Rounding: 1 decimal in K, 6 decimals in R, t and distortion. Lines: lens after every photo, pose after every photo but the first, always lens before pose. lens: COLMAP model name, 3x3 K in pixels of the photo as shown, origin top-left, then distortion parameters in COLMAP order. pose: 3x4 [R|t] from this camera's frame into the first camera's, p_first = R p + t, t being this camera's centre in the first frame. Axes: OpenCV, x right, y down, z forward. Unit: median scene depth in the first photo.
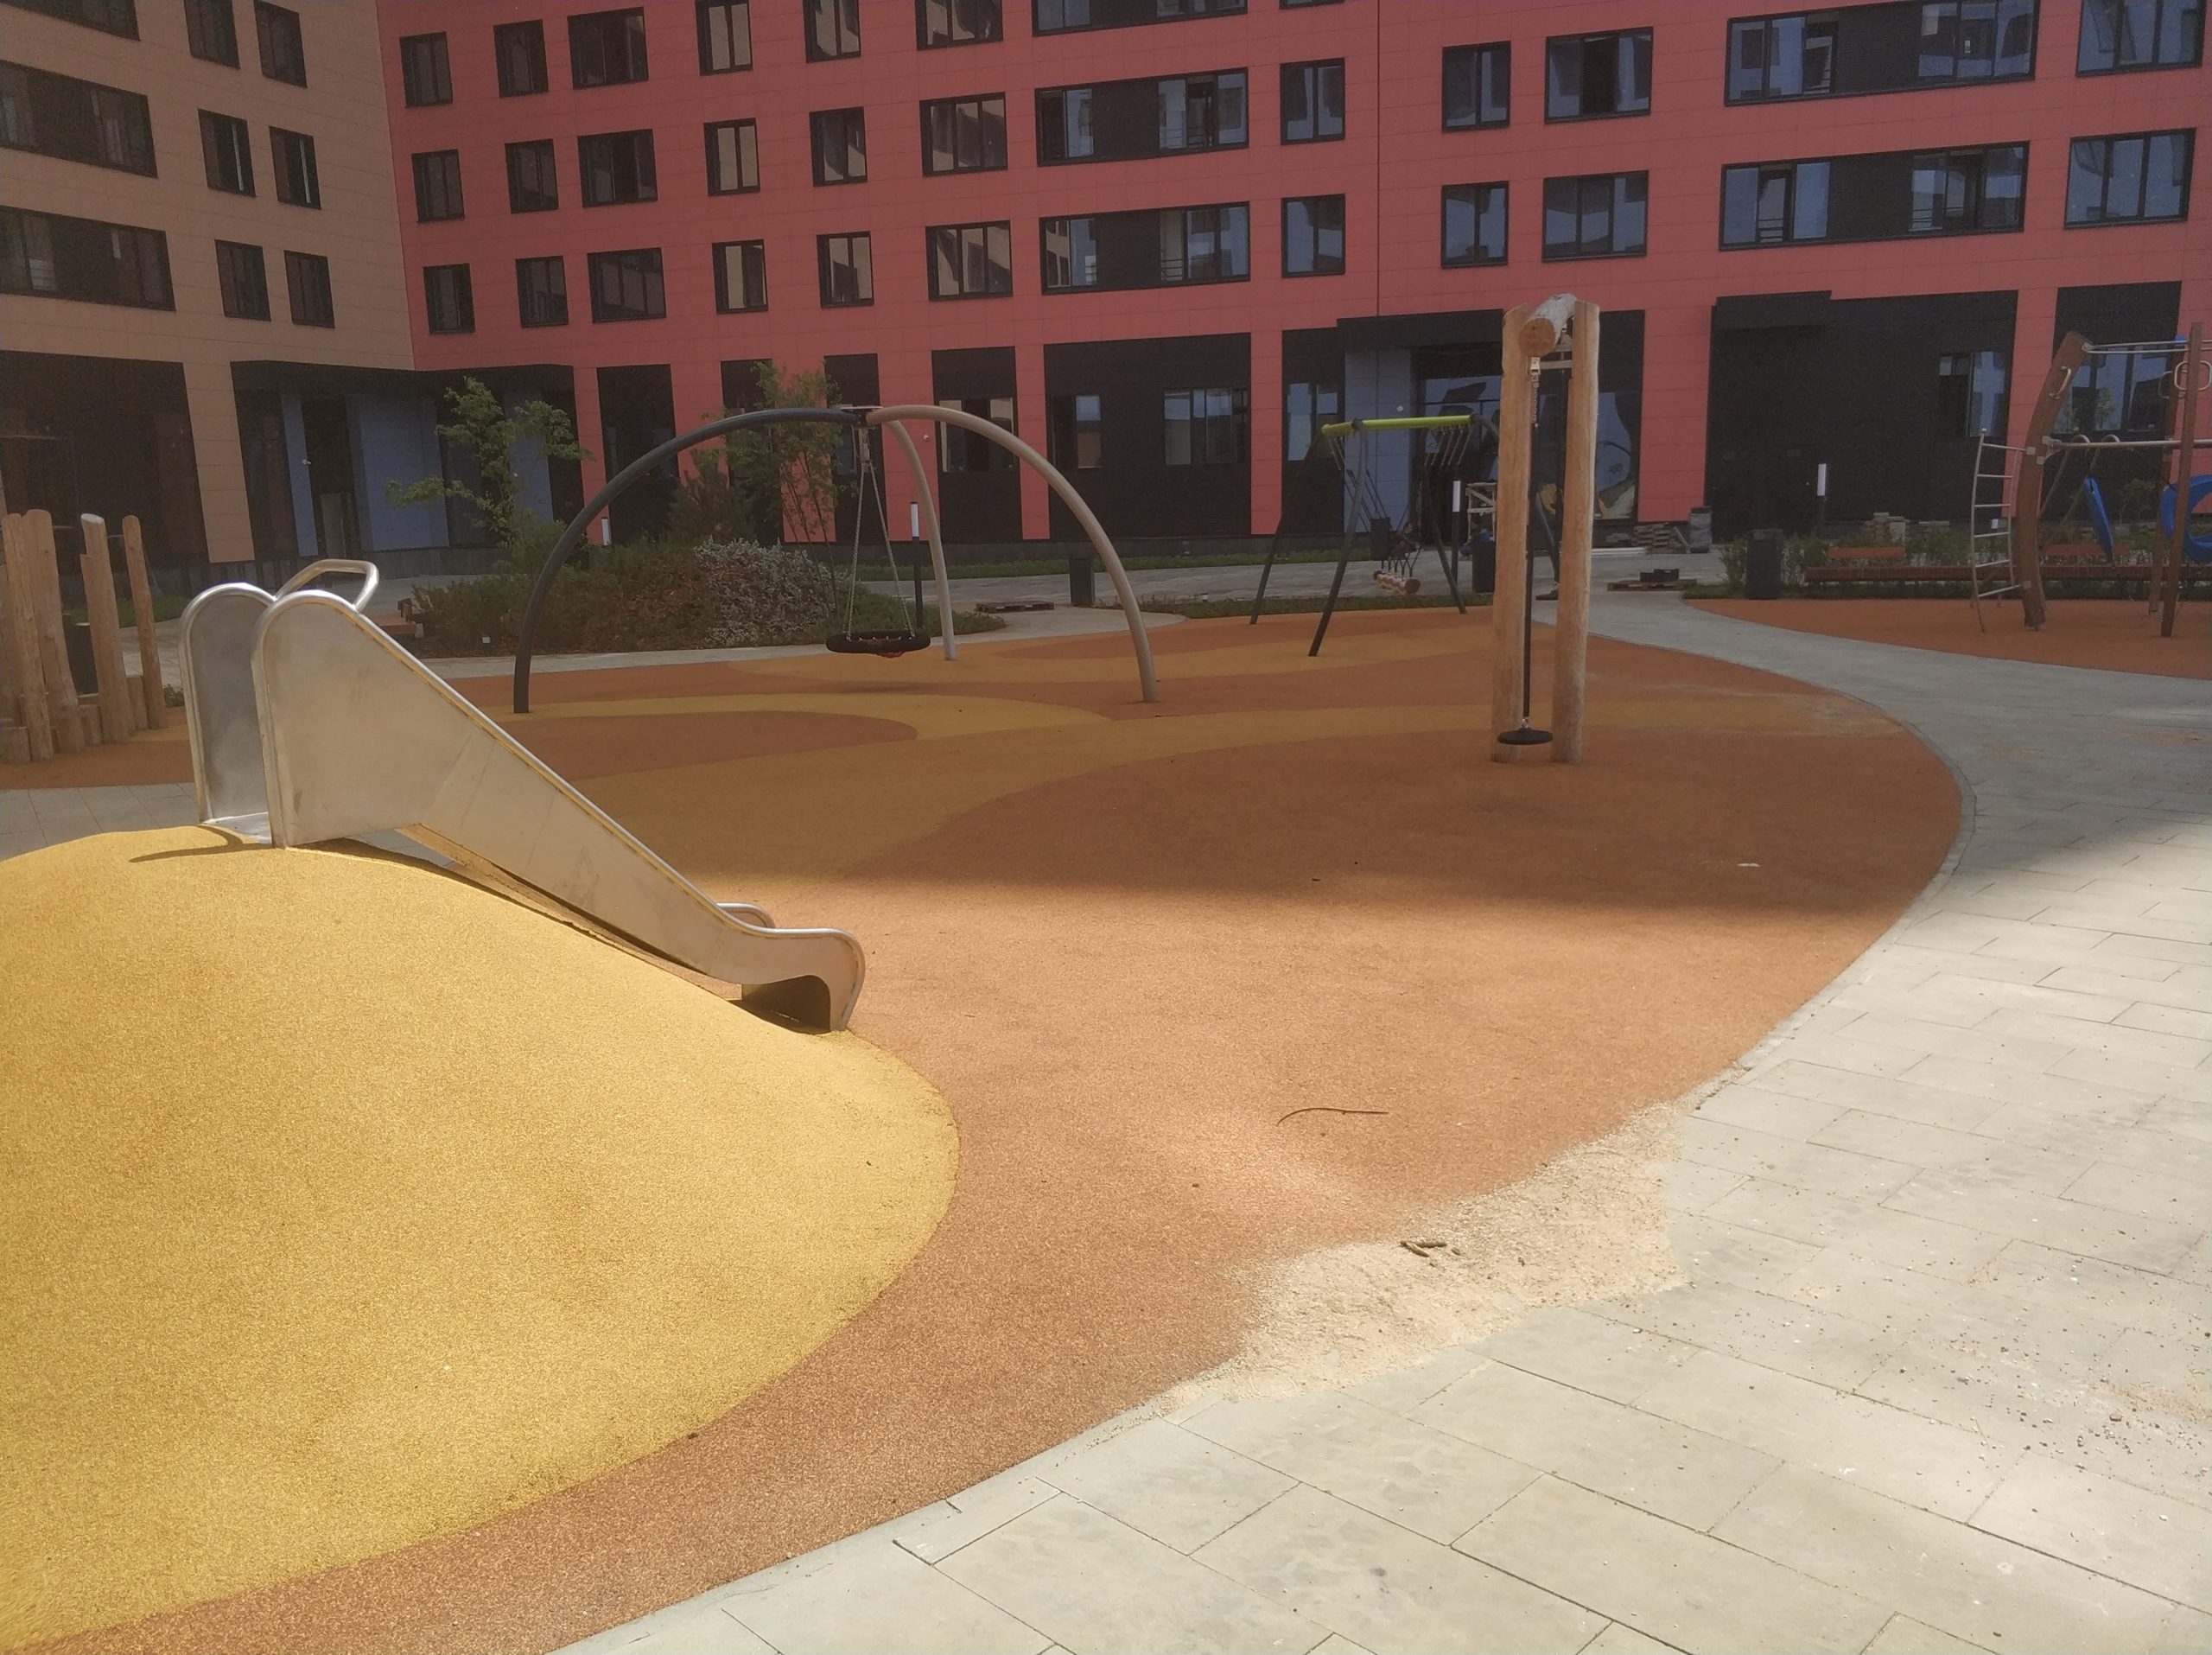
lens RADIAL K [[1748.0, 0, 1119.1], [0, 1748.0, 837.5], [0, 0, 1]] dist [0.000192, -0.028664]
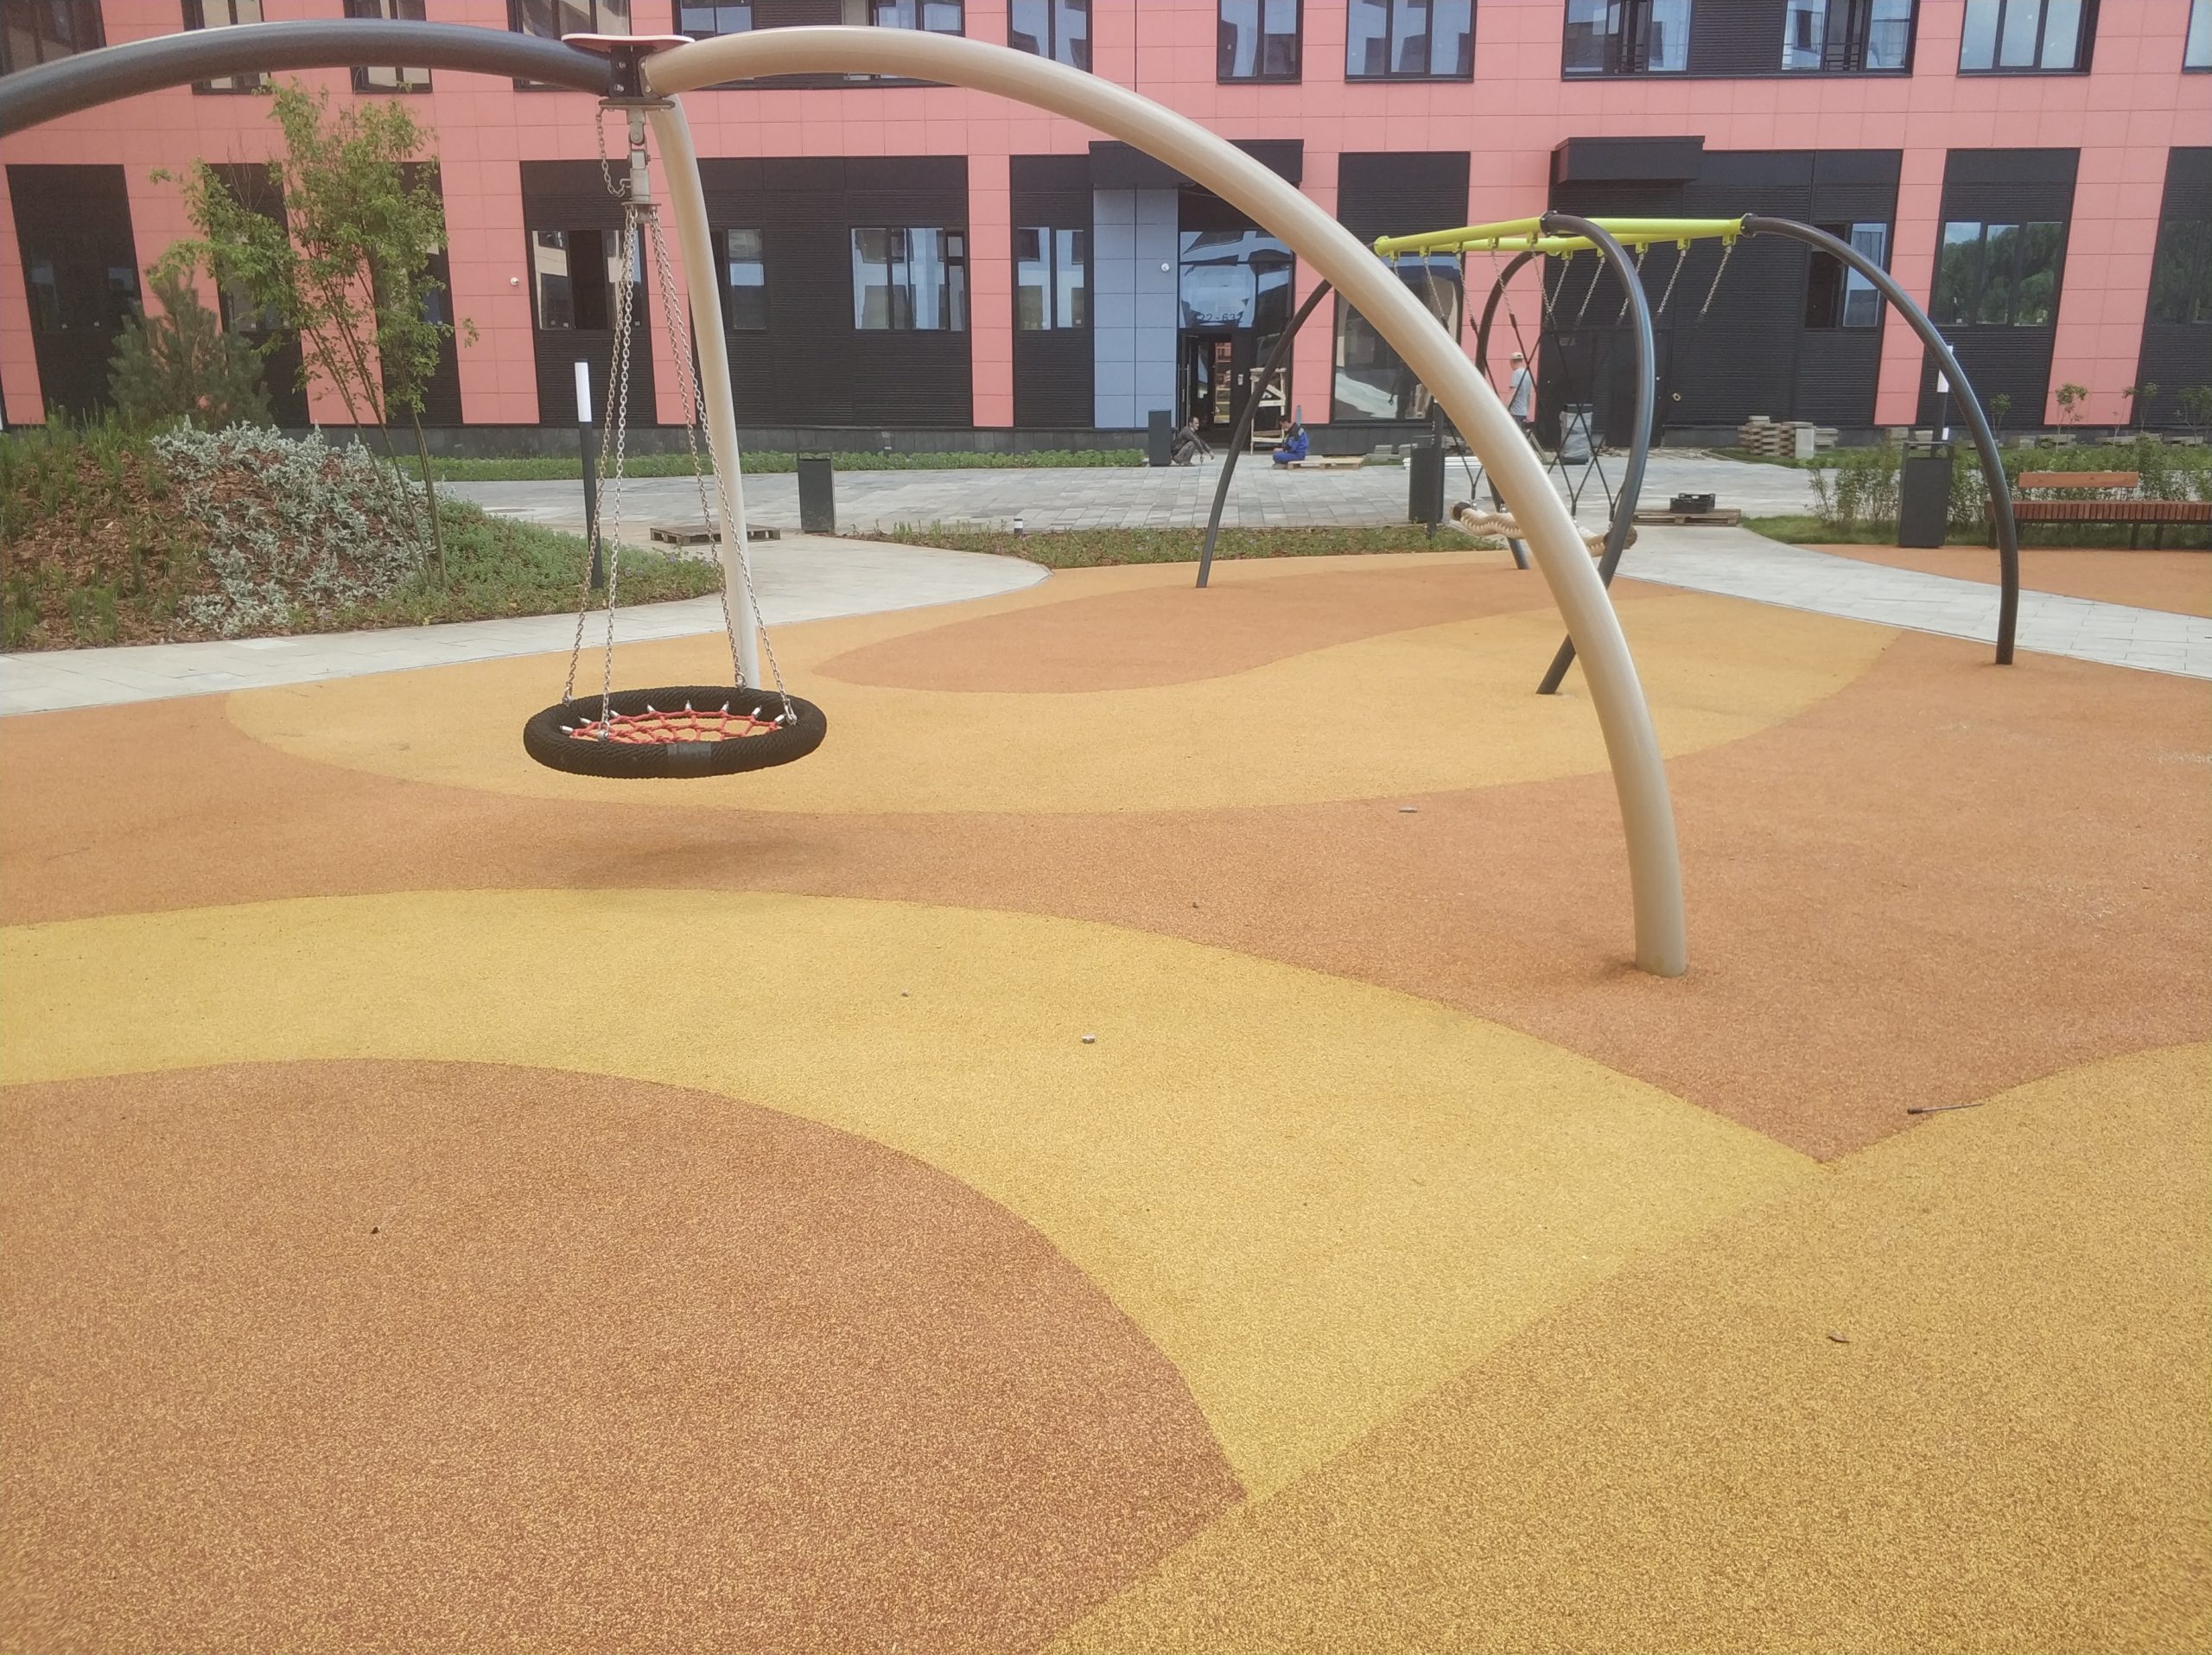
lens RADIAL K [[1748.0, 0, 1111.1], [0, 1748.0, 820.7], [0, 0, 1]] dist [0.000192, -0.028664]
pose [[0.970770, -0.032926, 0.237742, -0.054167], [0.020733, 0.998347, 0.053603, -0.043713], [-0.239114, -0.047107, 0.969848, 0.249001]]
